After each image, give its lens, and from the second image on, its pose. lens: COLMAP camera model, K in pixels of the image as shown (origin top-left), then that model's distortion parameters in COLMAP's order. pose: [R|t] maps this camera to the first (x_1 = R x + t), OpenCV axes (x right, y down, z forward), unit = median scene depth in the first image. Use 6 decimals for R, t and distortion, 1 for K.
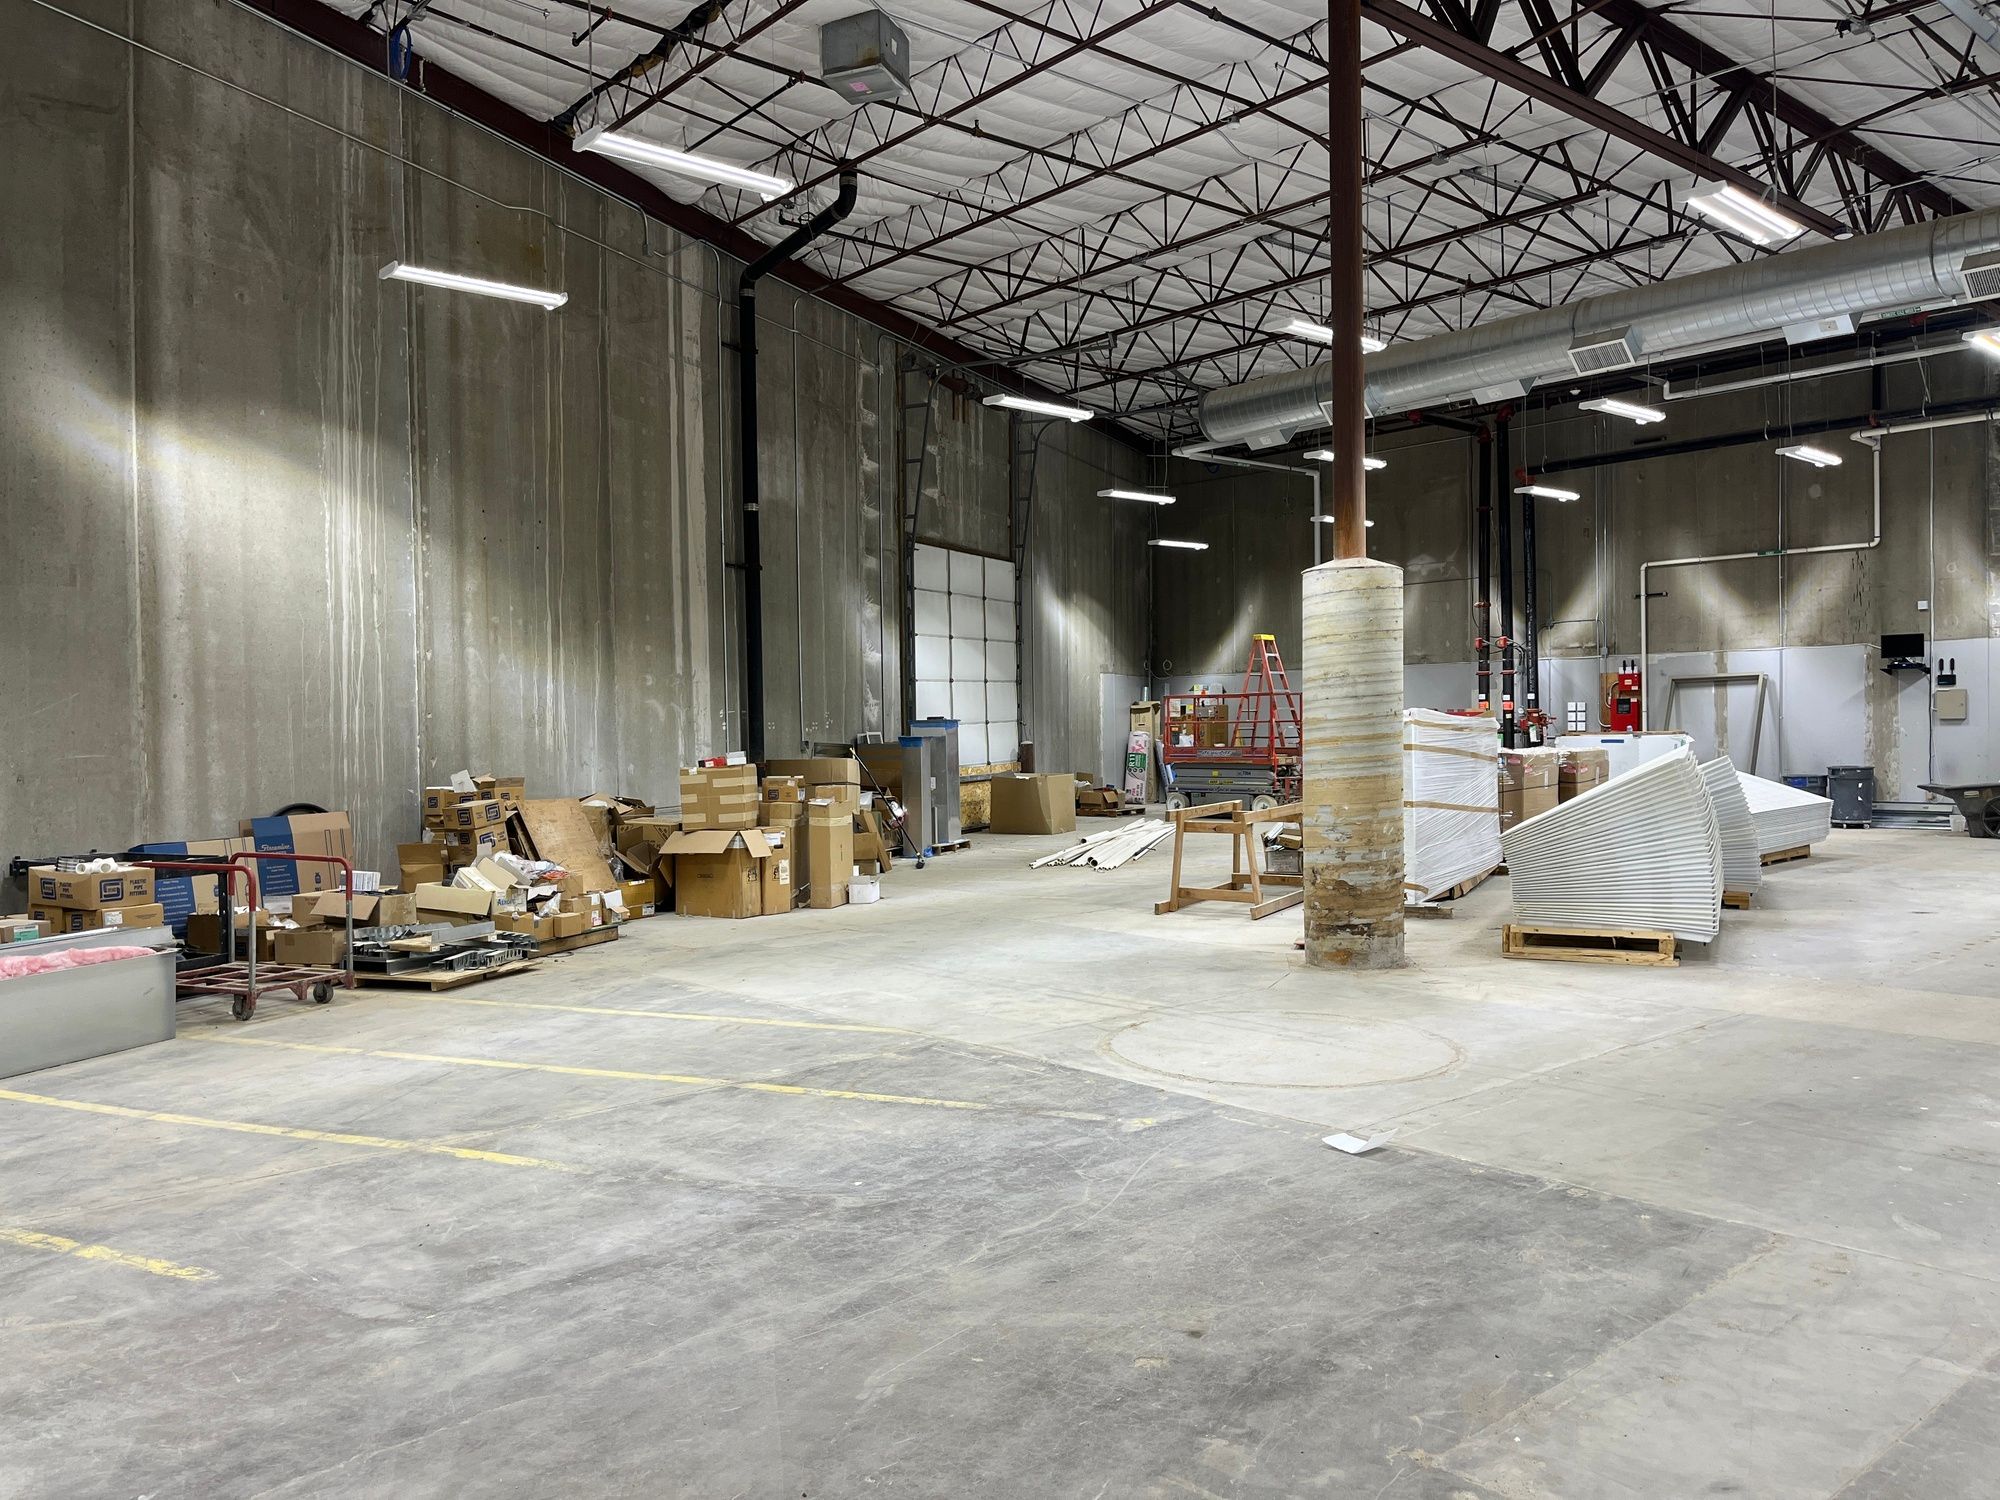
lens RADIAL K [[1501.9, 0, 1002.1], [0, 1501.9, 749.7], [0, 0, 1]] dist [0.050266, -0.065102]
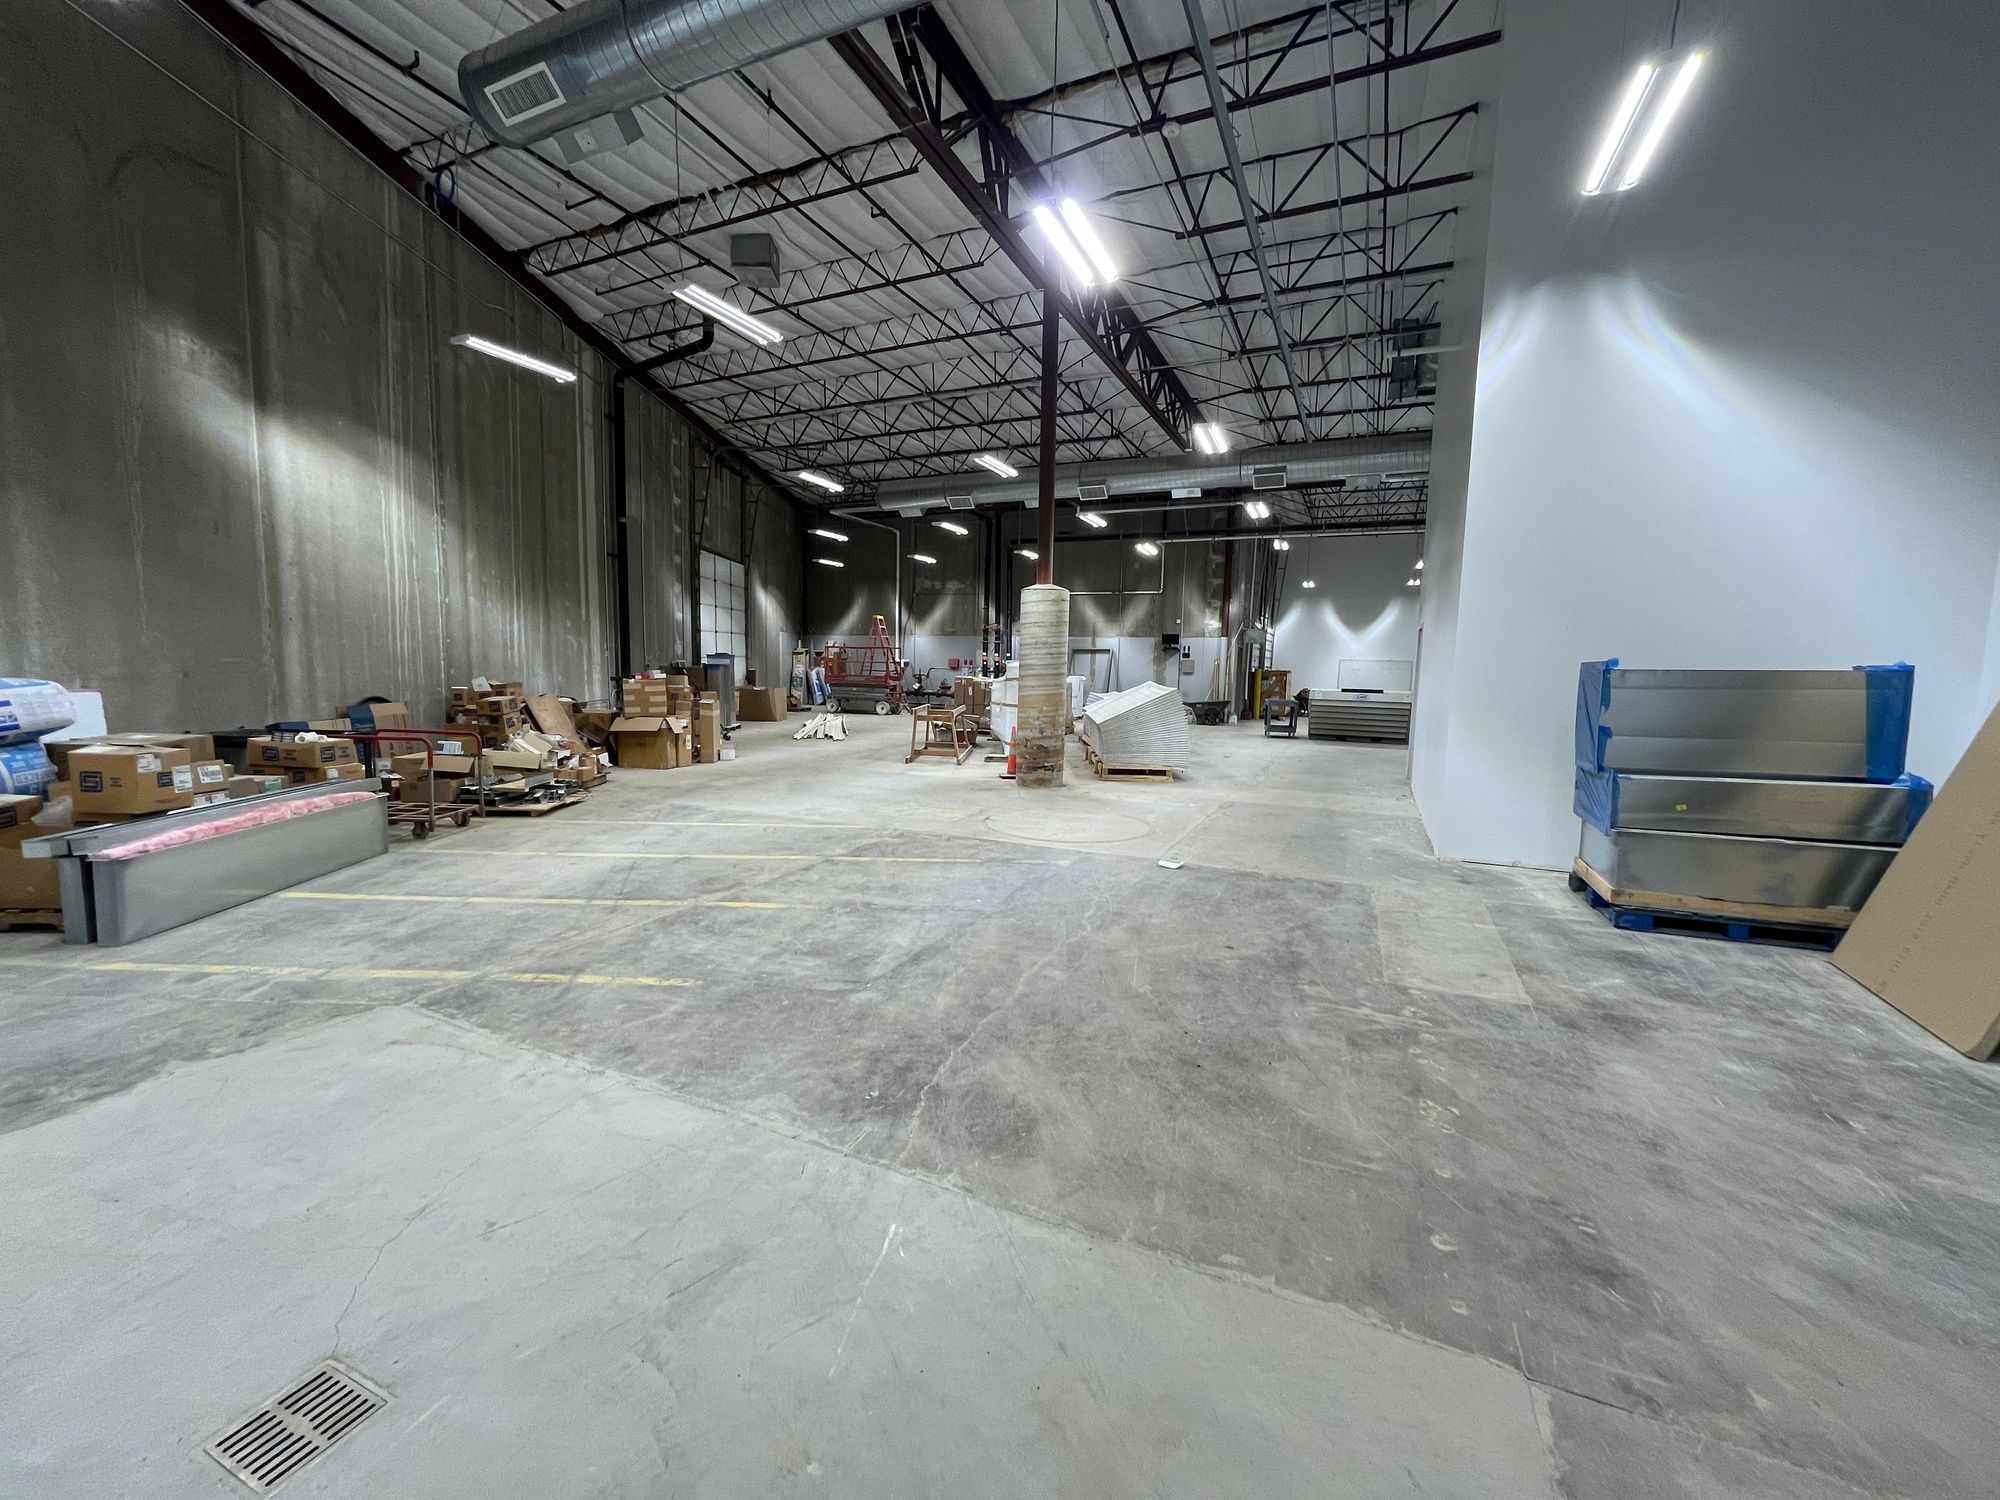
lens RADIAL K [[799.0, 0, 992.6], [0, 799.0, 748.5], [0, 0, 1]] dist [-0.003882, 0.000102]
pose [[0.913544, -0.006964, 0.406681, -0.206493], [-0.029386, 0.996110, 0.083070, 0.003298], [-0.405678, -0.087839, 0.909786, 0.033242]]
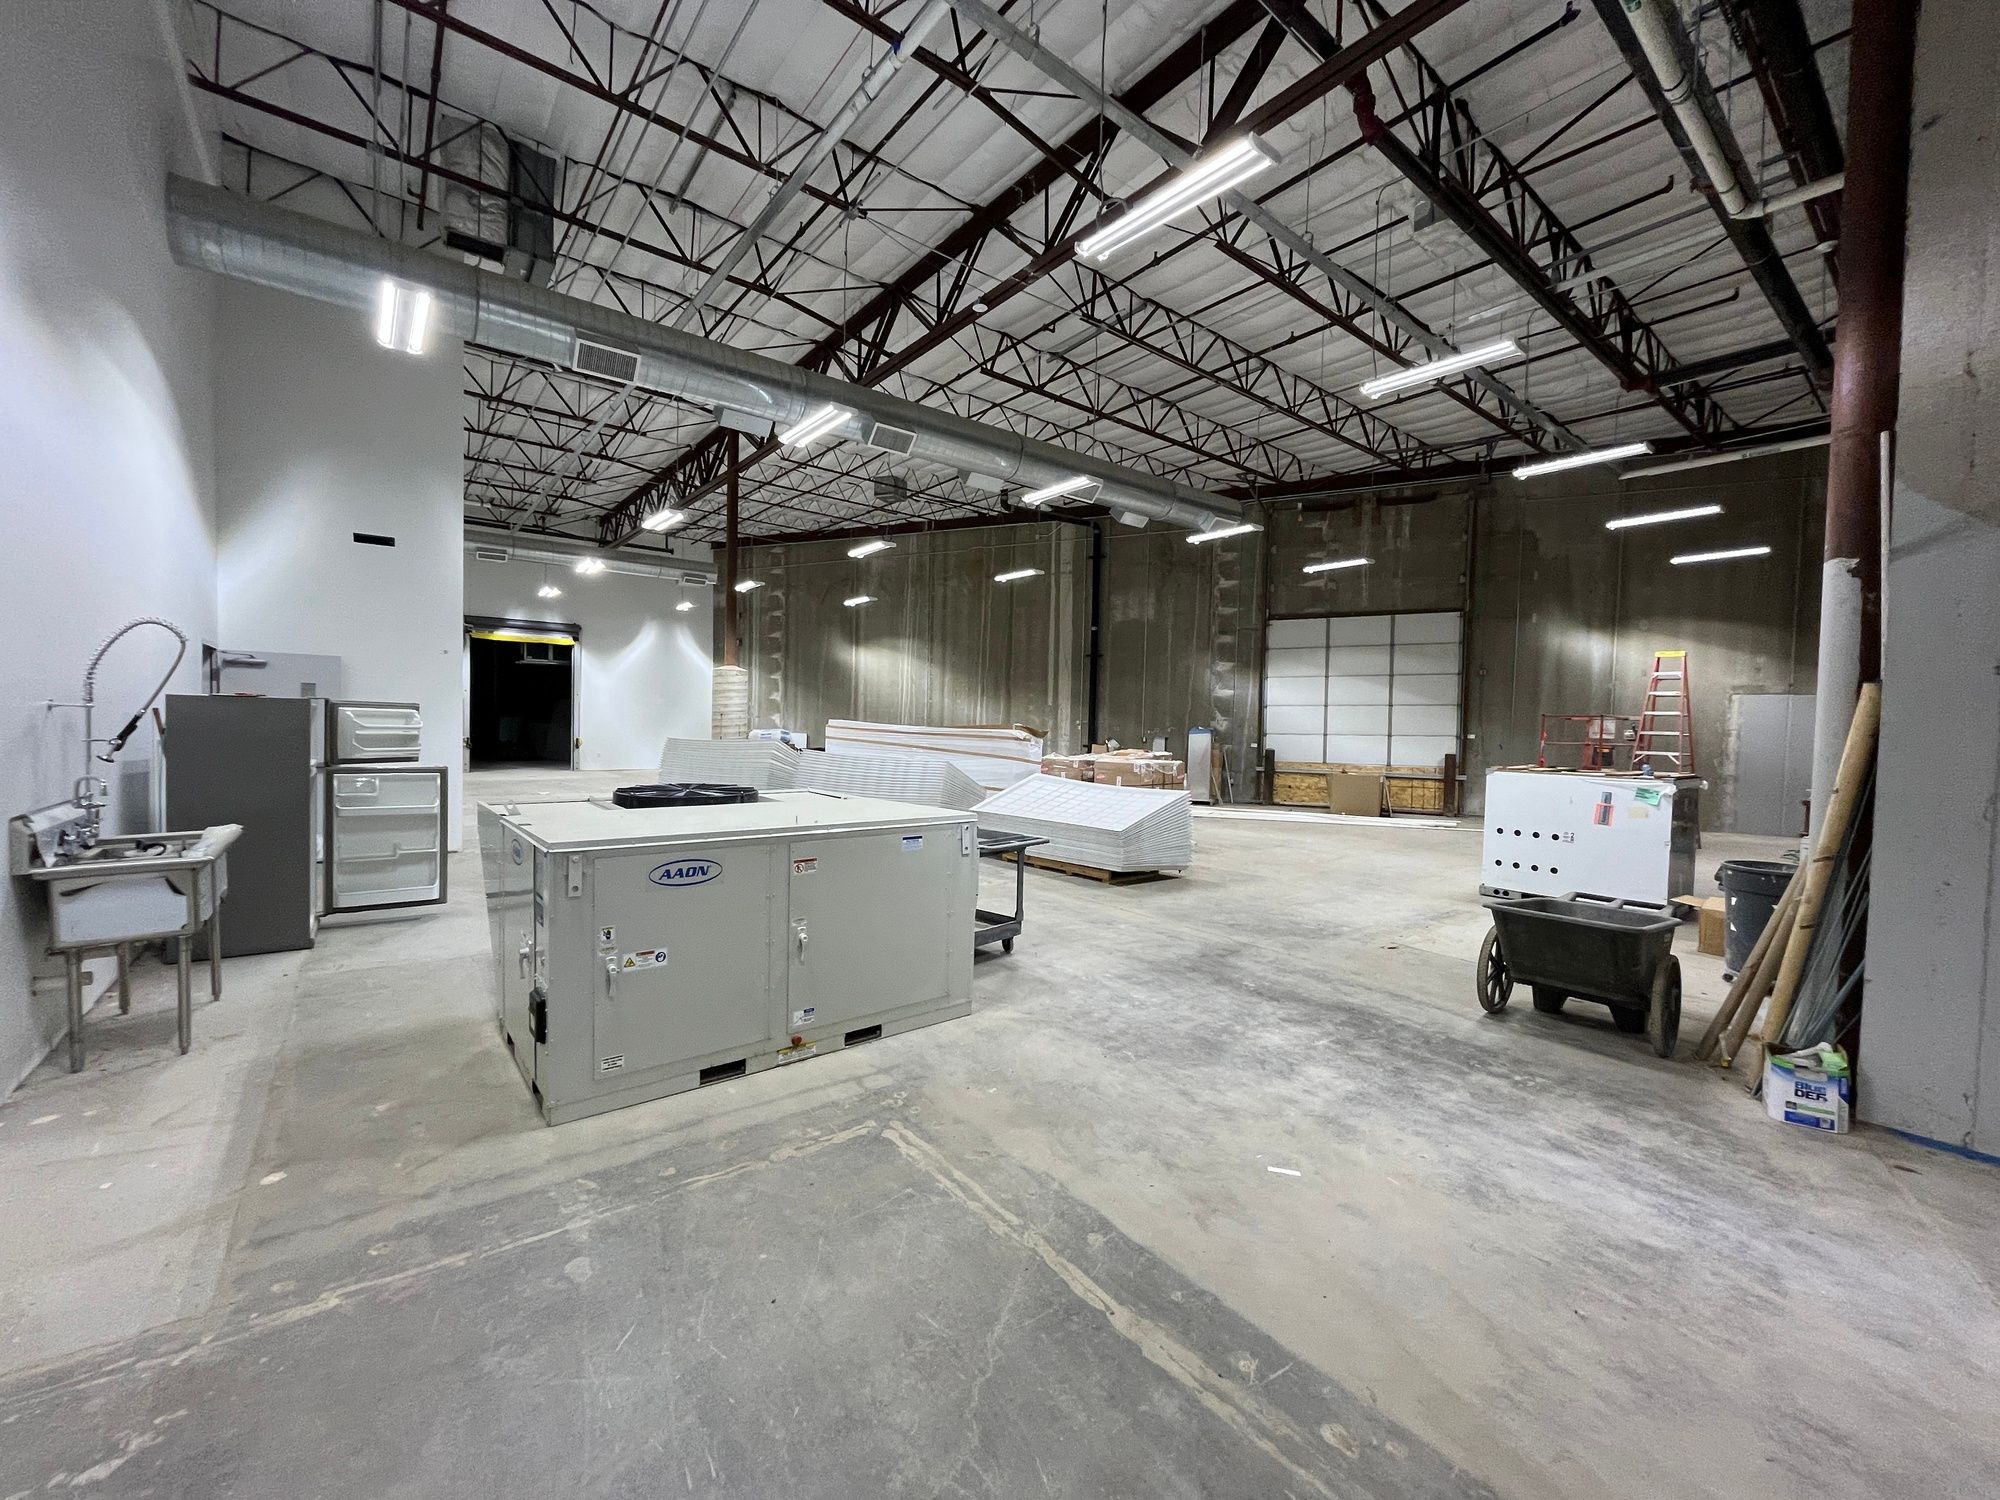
lens RADIAL K [[799.0, 0, 1004.7], [0, 799.0, 747.2], [0, 0, 1]] dist [-0.003882, 0.000102]
pose [[-0.049165, 0.043636, -0.997837, 1.367485], [-0.041196, 0.998106, 0.045677, -0.047998], [0.997941, 0.043353, -0.047274, 1.256639]]
